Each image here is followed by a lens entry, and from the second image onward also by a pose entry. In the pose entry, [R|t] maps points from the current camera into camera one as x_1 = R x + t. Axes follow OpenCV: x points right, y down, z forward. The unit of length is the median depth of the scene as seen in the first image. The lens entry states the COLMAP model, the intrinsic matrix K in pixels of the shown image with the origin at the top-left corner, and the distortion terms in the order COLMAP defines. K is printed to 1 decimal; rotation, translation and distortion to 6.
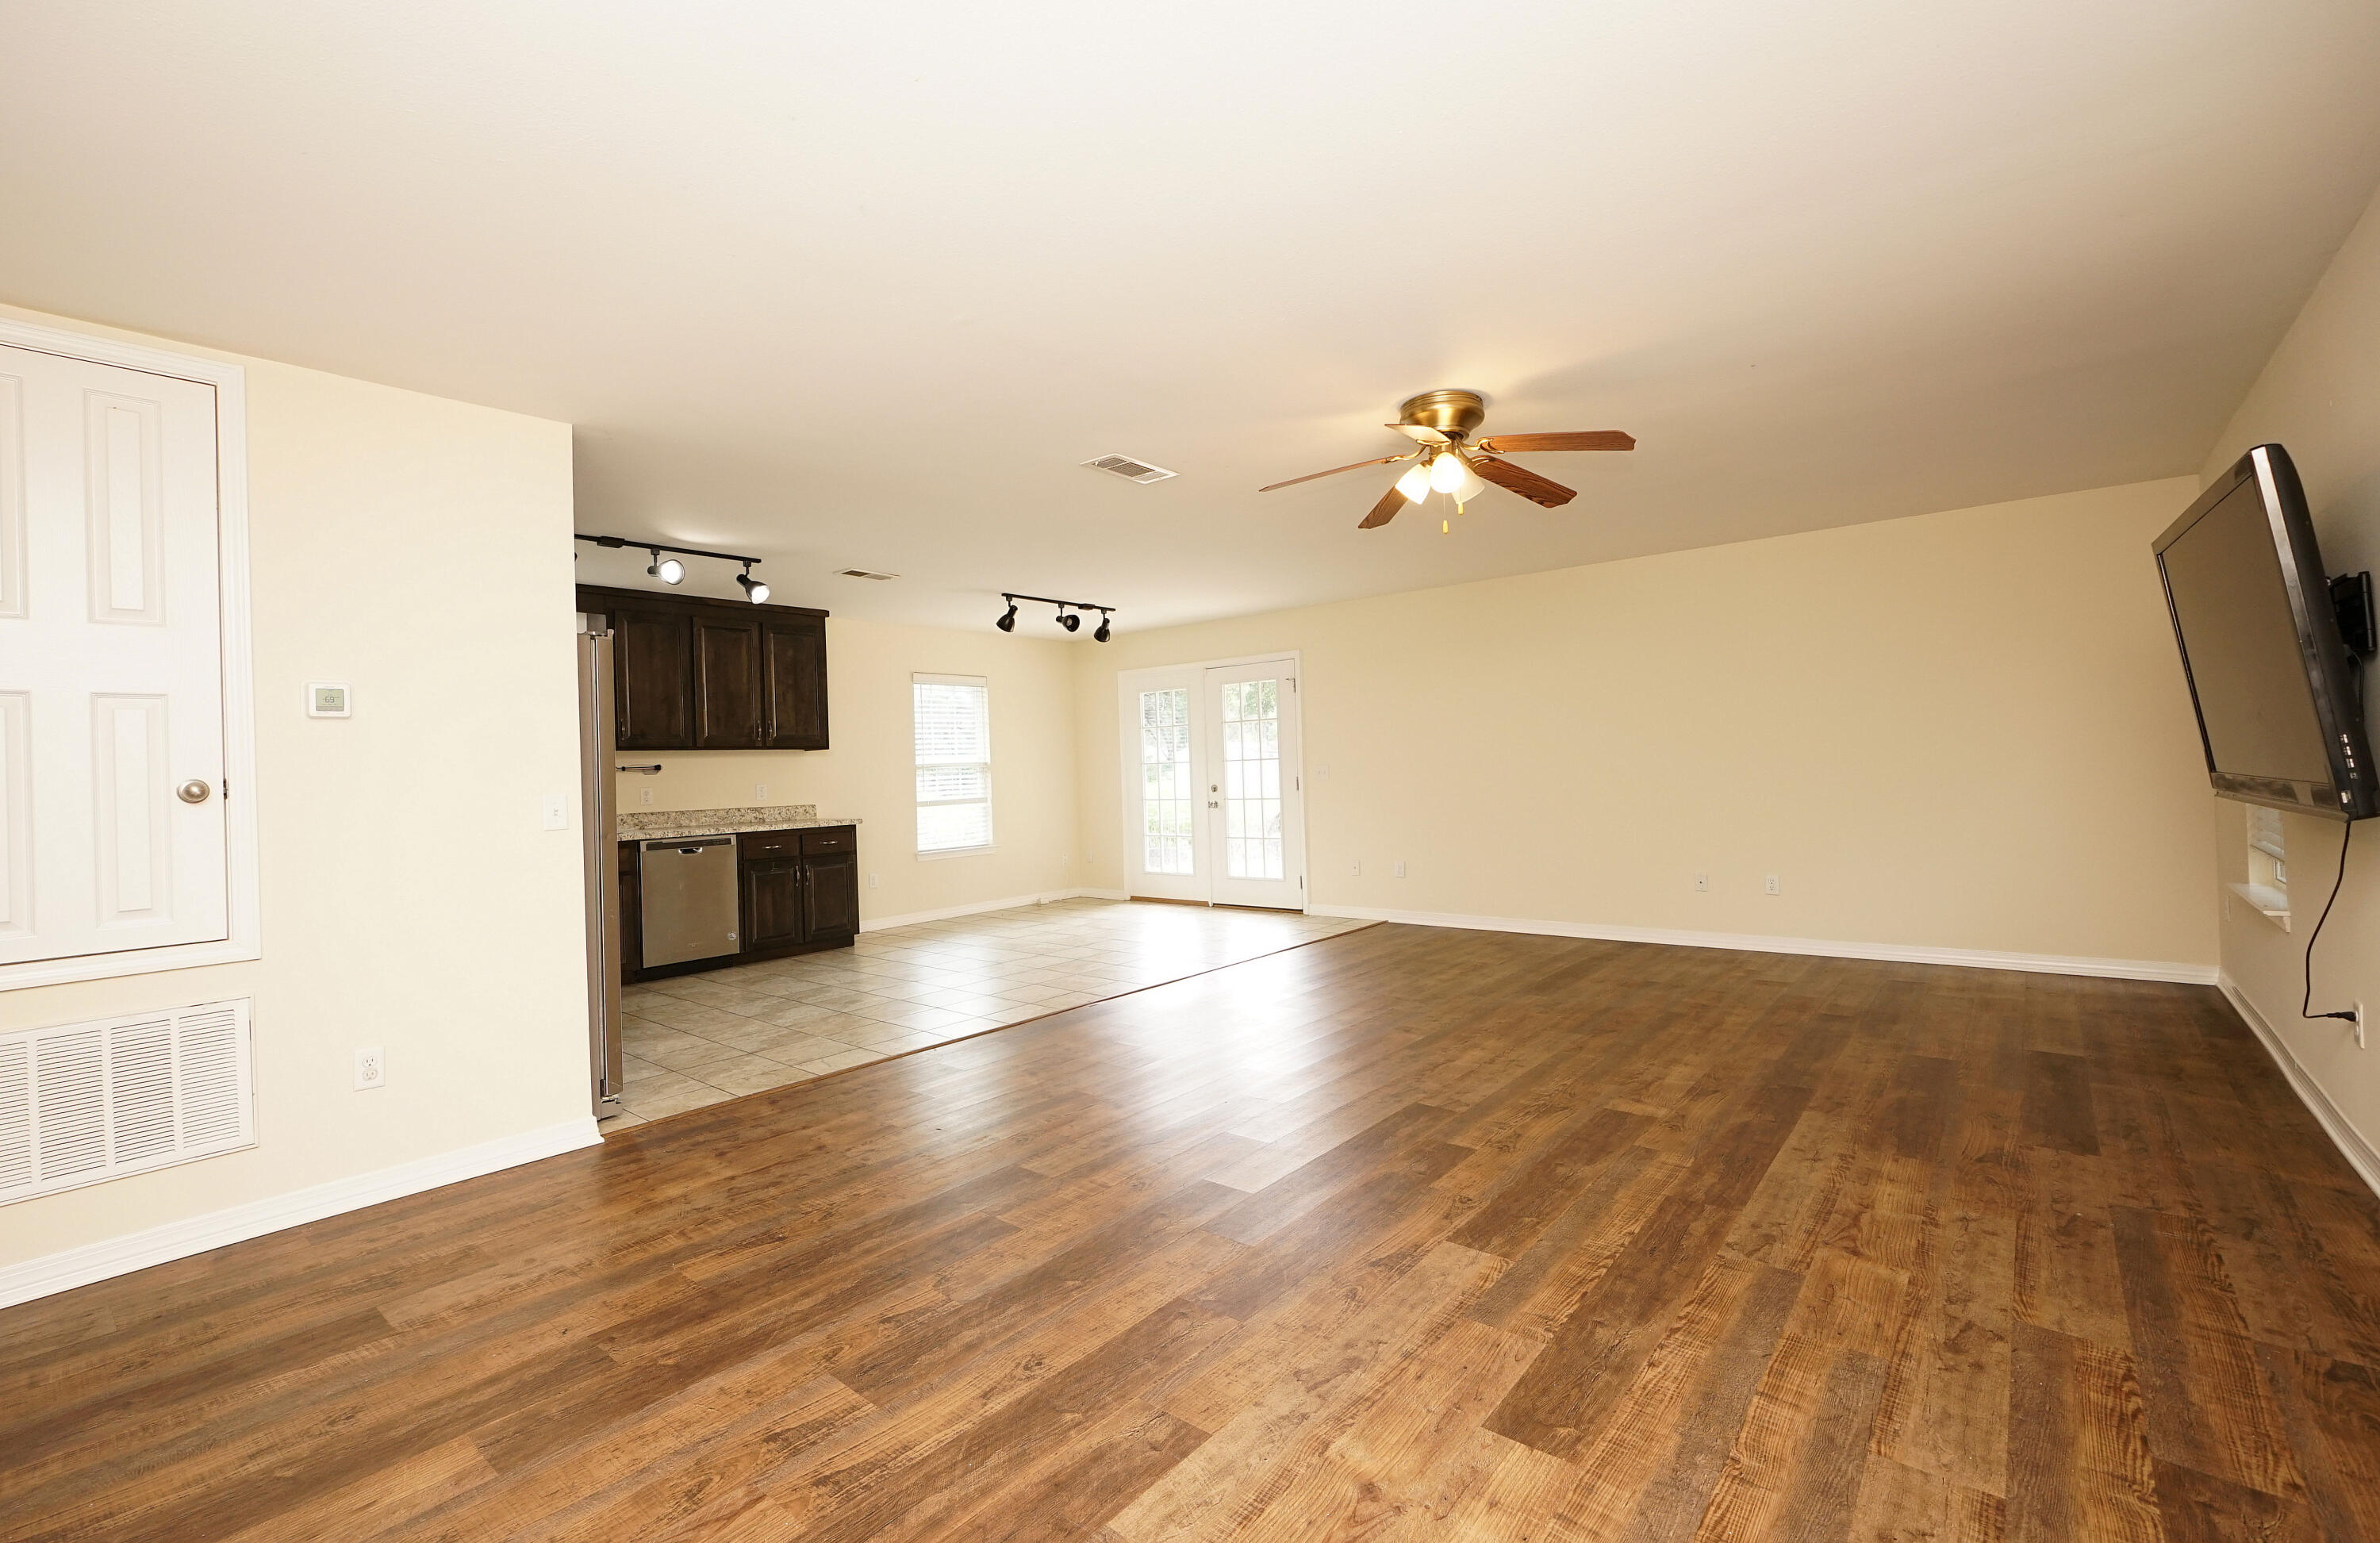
lens RADIAL K [[986.0, 0, 1190.0], [0, 986.0, 771.5], [0, 0, 1]] dist [-0.024563, 0.000195]
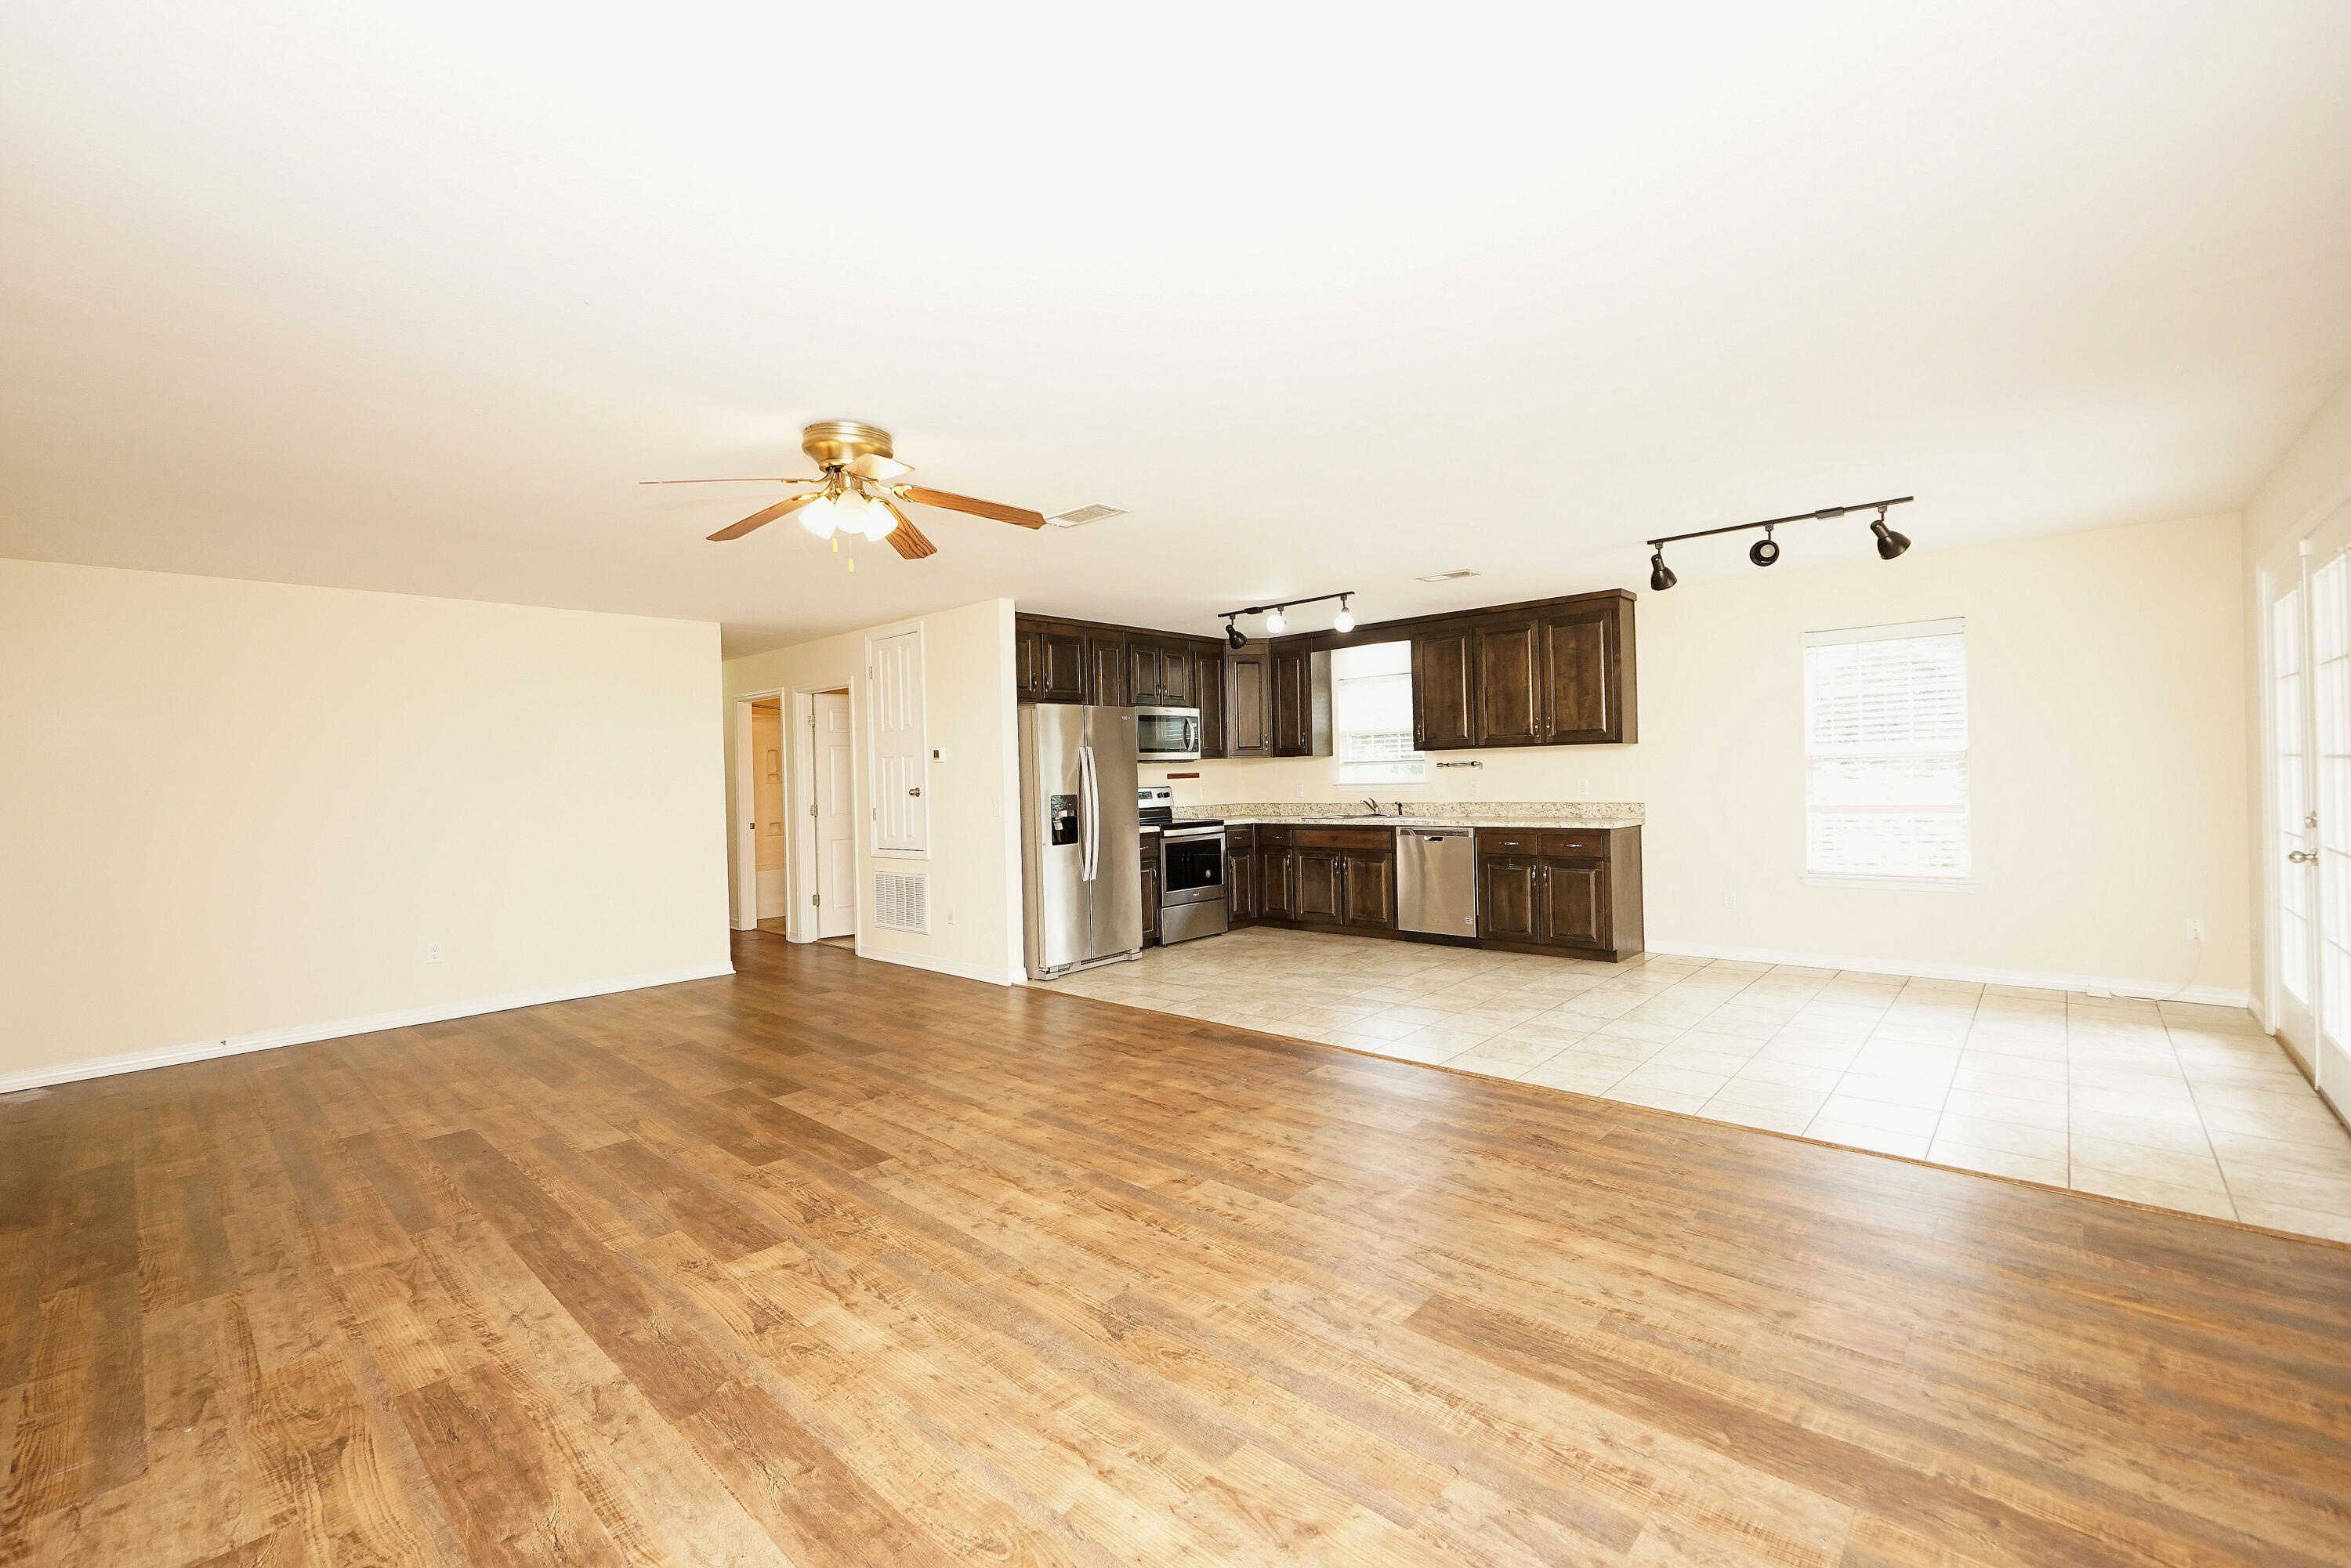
lens RADIAL K [[995.9, 0, 1175.5], [0, 995.9, 784.0], [0, 0, 1]] dist [-0.029672, 0.003500]
pose [[-0.028936, 0.040756, -0.998750, 1.322969], [0.023291, 0.998925, 0.040088, -0.074000], [0.999310, -0.022102, -0.029854, 1.463976]]
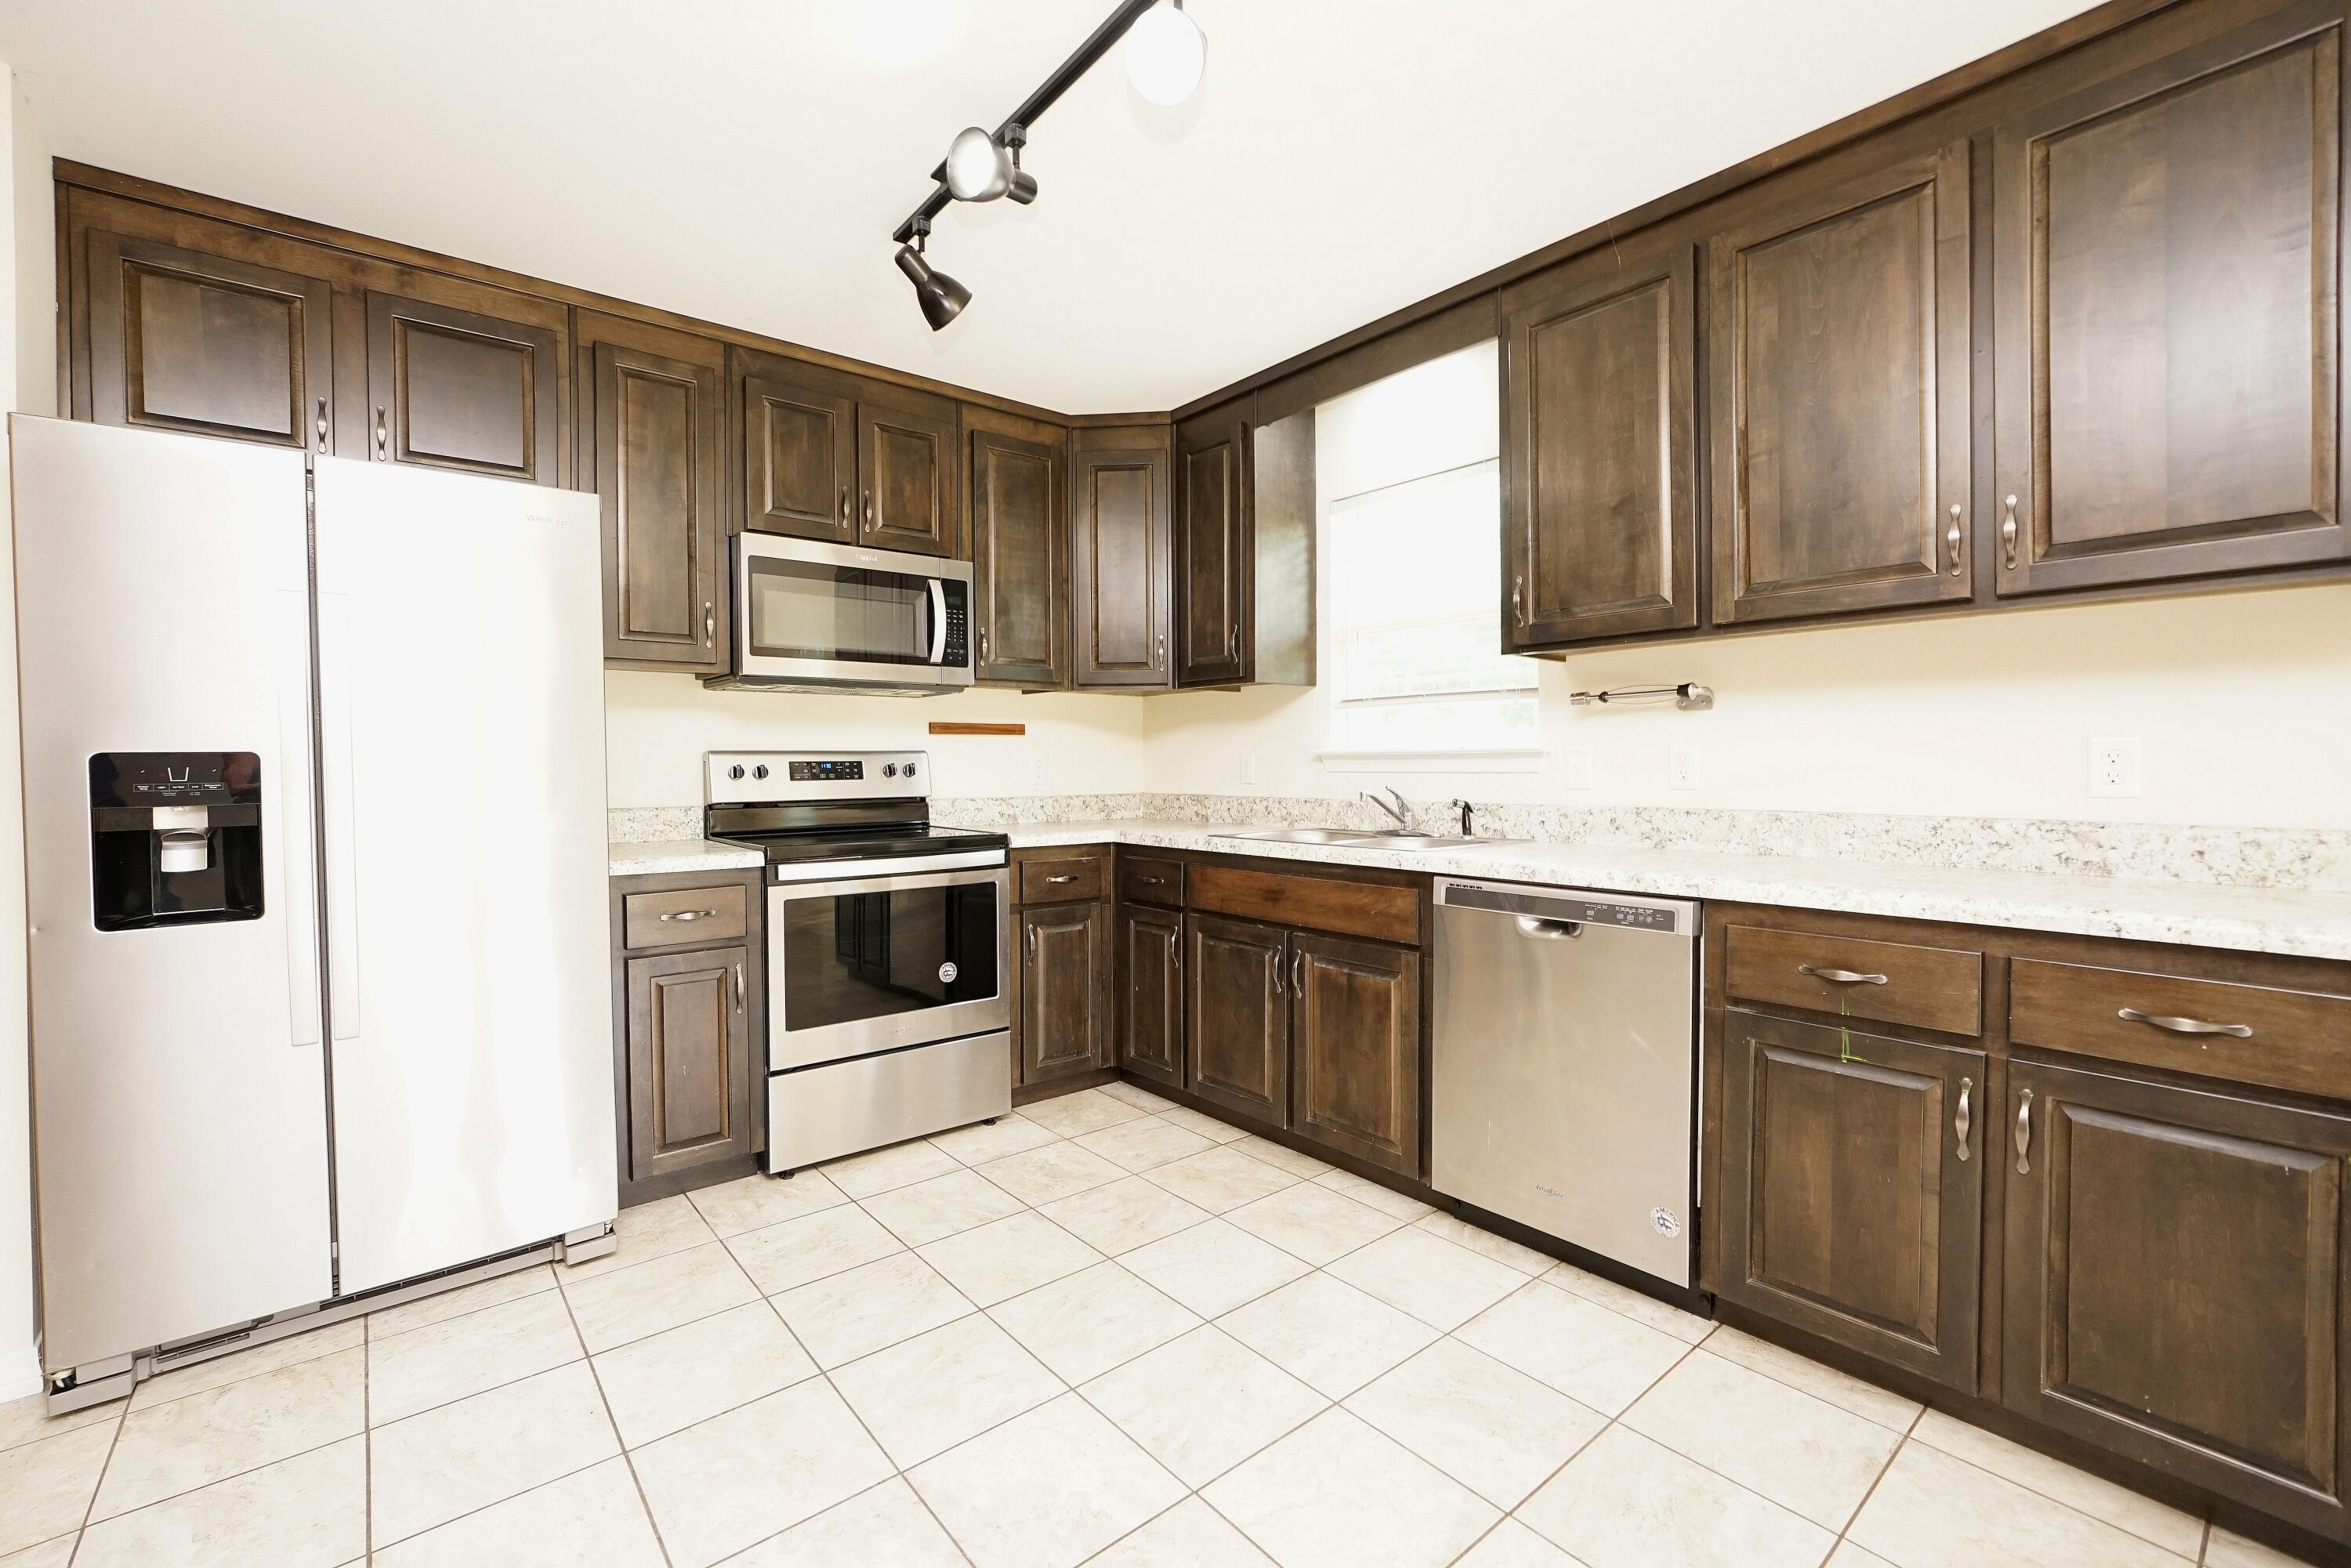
lens RADIAL K [[987.9, 0, 1175.5], [0, 987.9, 784.0], [0, 0, 1]] dist [0.000899, 0.000191]
pose [[-0.170125, 0.052914, -0.984001, -0.281110], [0.007813, 0.998598, 0.052348, 0.020945], [0.985391, 0.001218, -0.170300, 1.853618]]
